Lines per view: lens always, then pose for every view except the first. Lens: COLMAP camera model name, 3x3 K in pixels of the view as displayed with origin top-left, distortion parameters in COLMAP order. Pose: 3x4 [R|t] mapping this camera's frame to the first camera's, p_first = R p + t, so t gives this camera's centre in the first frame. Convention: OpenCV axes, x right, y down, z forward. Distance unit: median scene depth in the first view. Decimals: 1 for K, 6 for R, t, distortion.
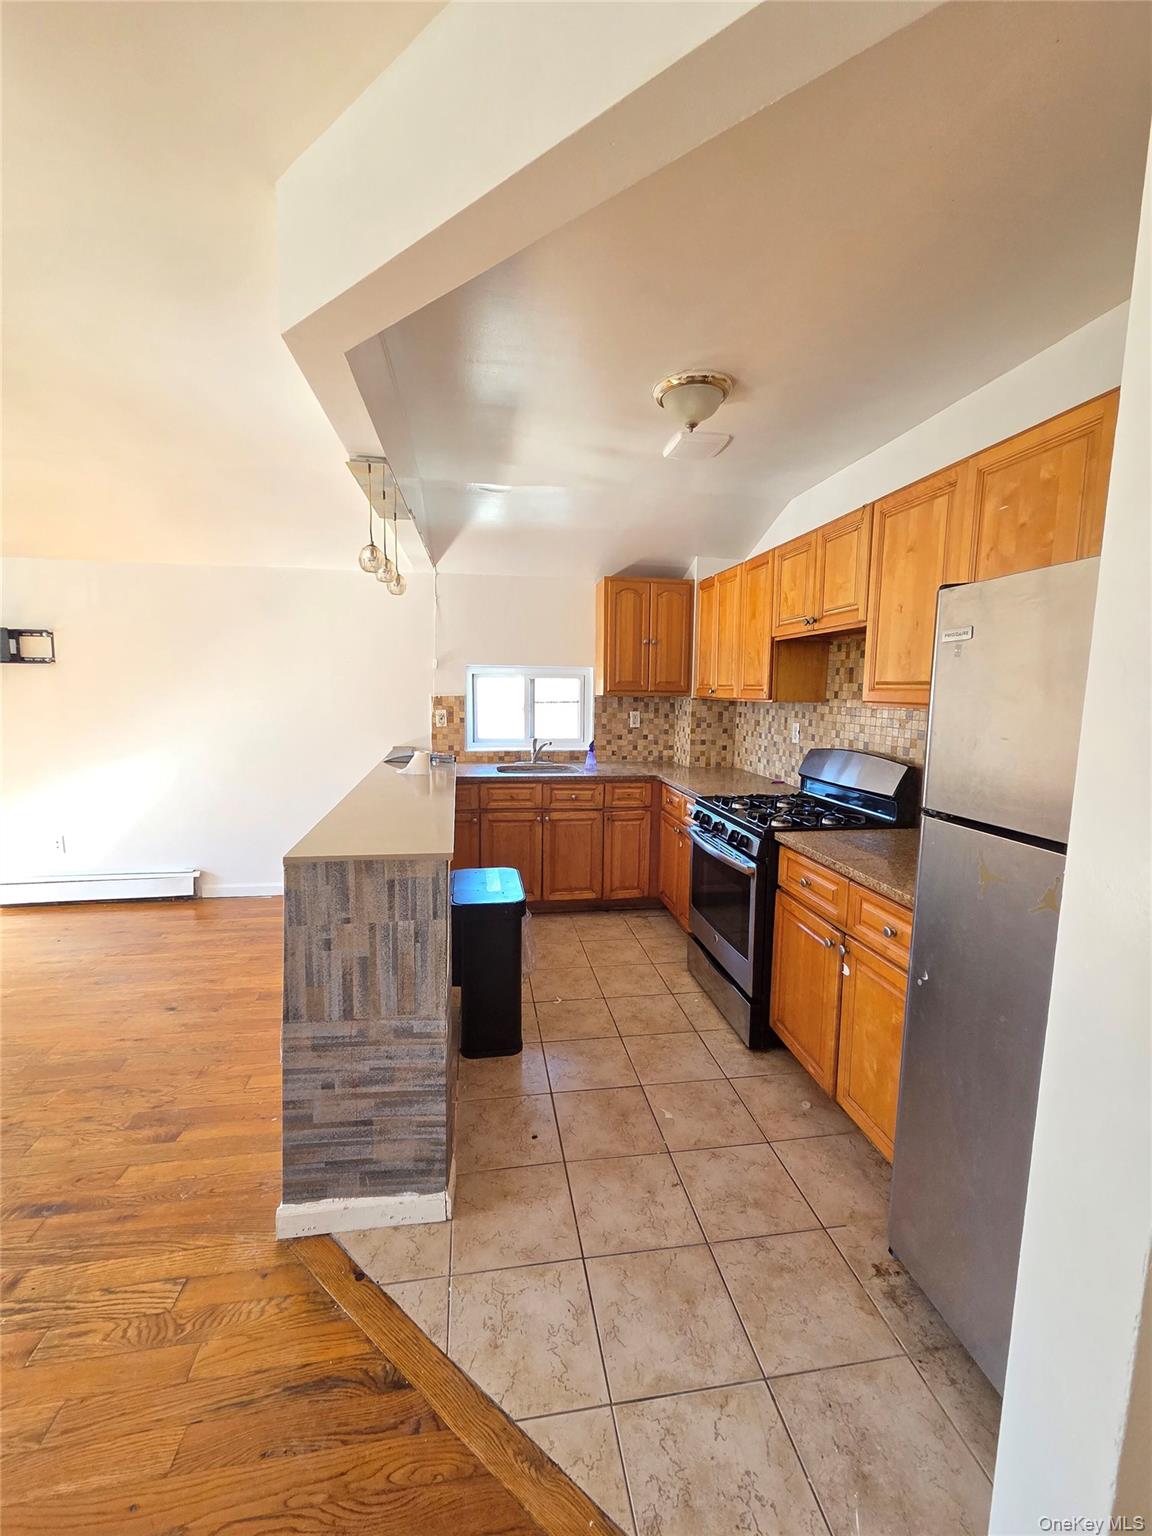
lens RADIAL K [[626.7, 0, 576.0], [0, 626.7, 768.0], [0, 0, 1]] dist [0.001288, 0.000250]
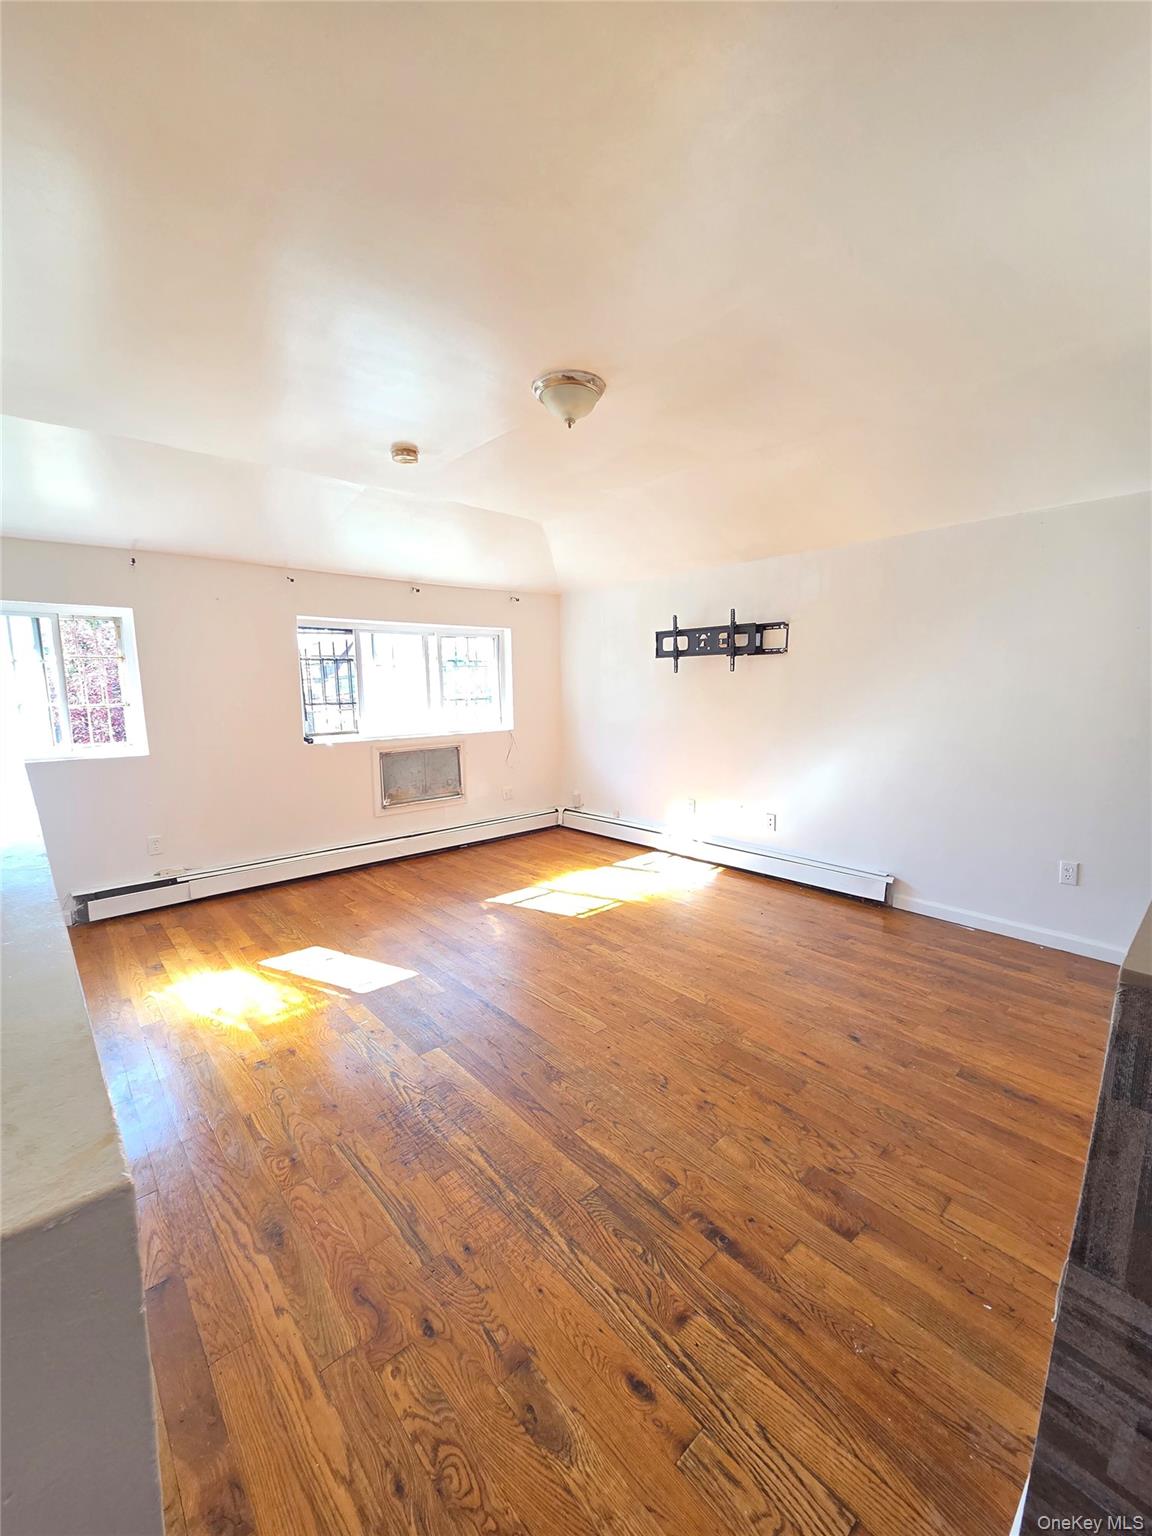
lens RADIAL K [[625.7, 0, 576.0], [0, 625.7, 768.0], [0, 0, 1]] dist [0.009426, -0.002780]
pose [[0.536853, 0.099177, -0.837826, -0.140294], [-0.090200, 0.994122, 0.059881, -0.005316], [0.838840, 0.043425, 0.542643, 0.163077]]
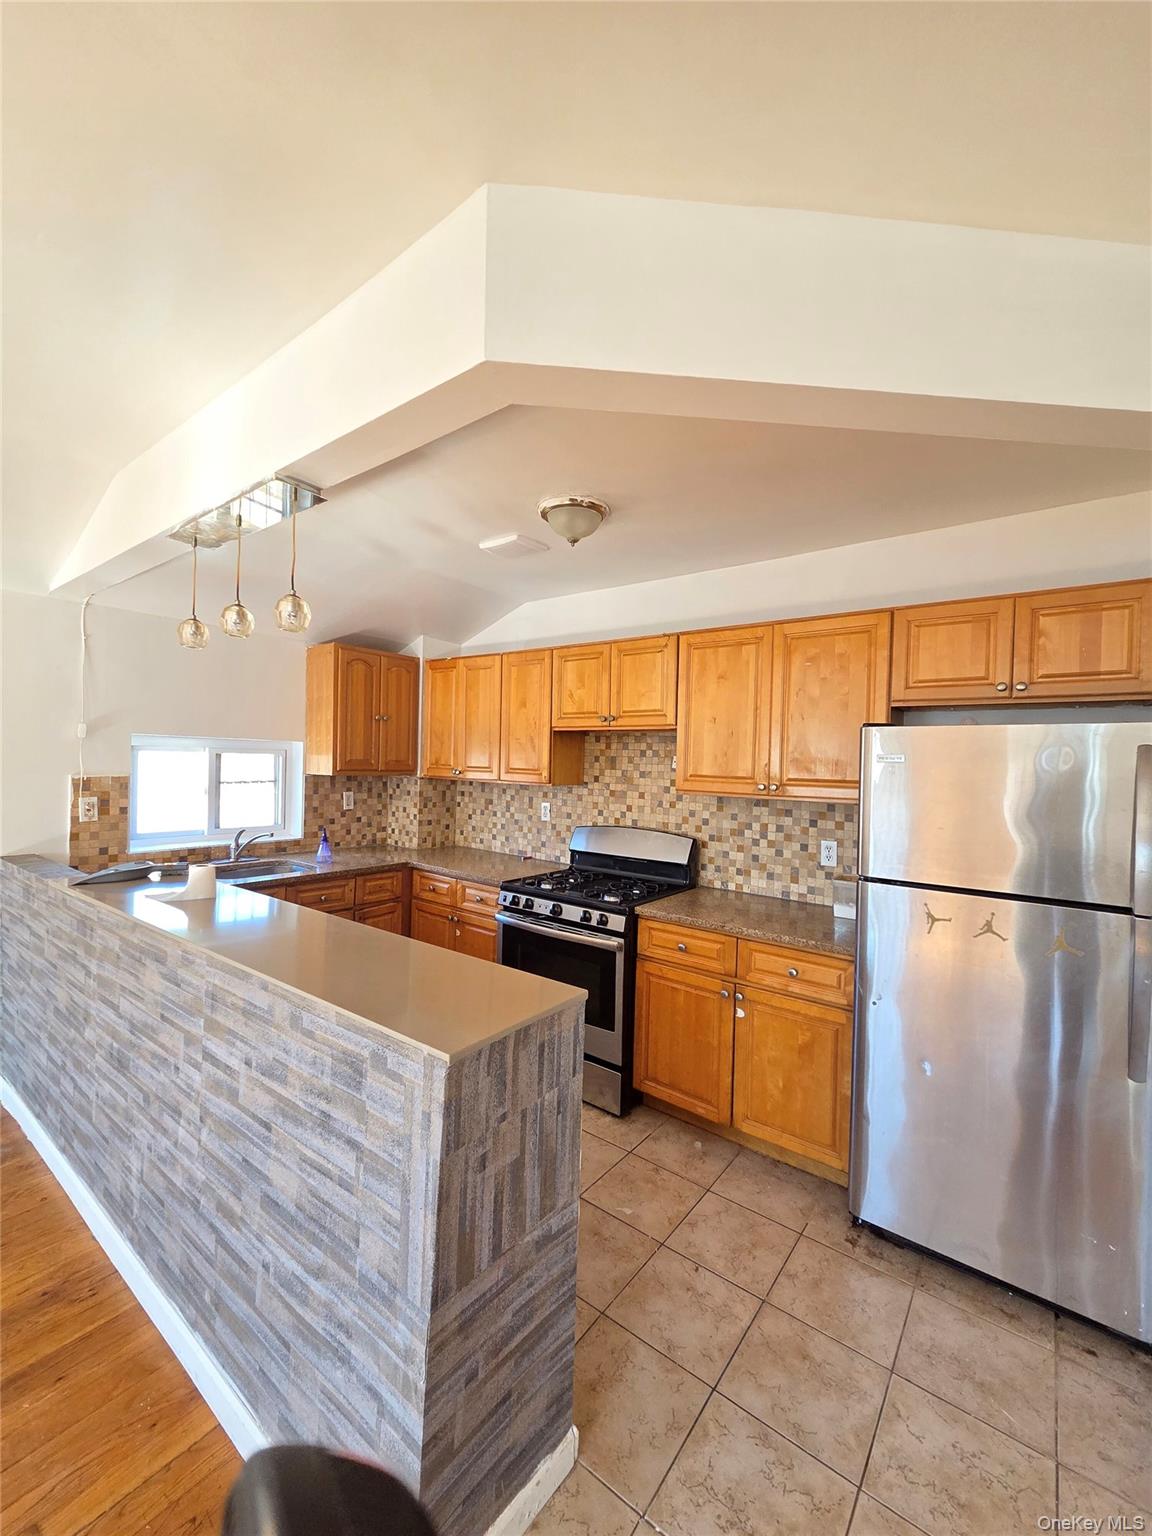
lens RADIAL K [[626.7, 0, 576.0], [0, 626.7, 768.0], [0, 0, 1]] dist [0.001288, 0.000250]
pose [[0.726227, 0.002583, 0.687451, -0.403875], [0.064520, 0.995323, -0.071899, -0.054521], [-0.684421, 0.096569, 0.722663, 0.180169]]
